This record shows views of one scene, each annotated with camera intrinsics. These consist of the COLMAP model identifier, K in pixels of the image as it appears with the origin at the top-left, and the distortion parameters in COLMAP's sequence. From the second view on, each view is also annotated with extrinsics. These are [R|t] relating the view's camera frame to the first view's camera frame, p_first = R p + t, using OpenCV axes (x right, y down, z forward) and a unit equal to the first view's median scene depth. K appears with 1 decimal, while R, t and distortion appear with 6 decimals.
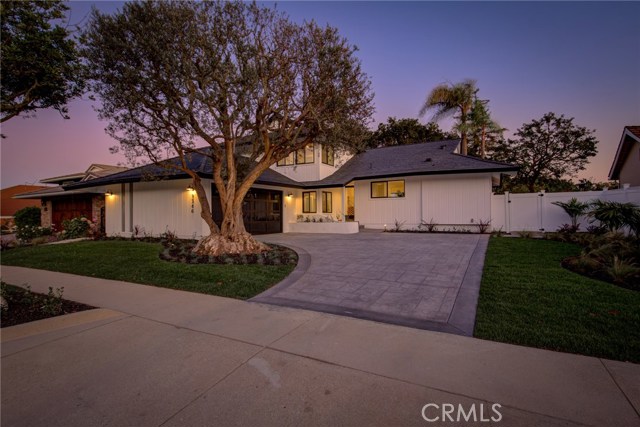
lens RADIAL K [[332.2, 0, 319.7], [0, 332.2, 204.6], [0, 0, 1]] dist [0.000792, 0.000061]
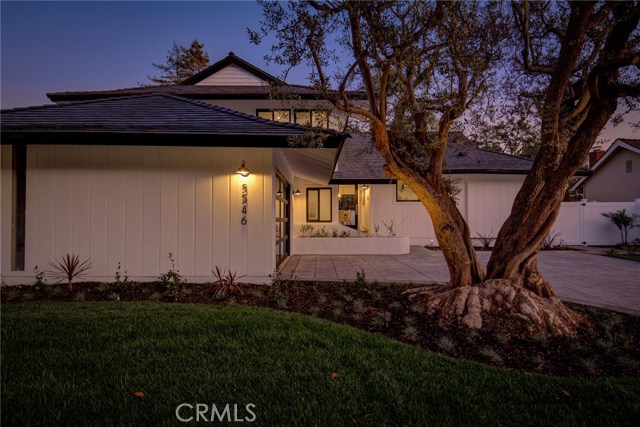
lens RADIAL K [[400.0, 0, 320.0], [0, 400.0, 213.5], [0, 0, 1]] dist [0.001168, 0.000079]
pose [[0.866829, 0.014179, 0.498403, -0.420093], [-0.022309, 0.999697, 0.010359, 0.000916], [-0.498106, -0.020098, 0.866883, 0.353115]]
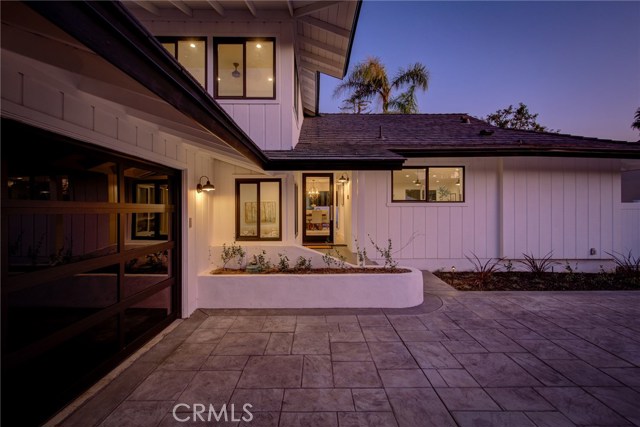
lens RADIAL K [[280.9, 0, 306.1], [0, 280.9, 210.8], [0, 0, 1]] dist [-0.001679, -0.000005]
pose [[0.887728, 0.005934, 0.460330, -0.126988], [-0.022749, 0.999261, 0.030989, -0.017112], [-0.459806, -0.037981, 0.887207, 0.736371]]
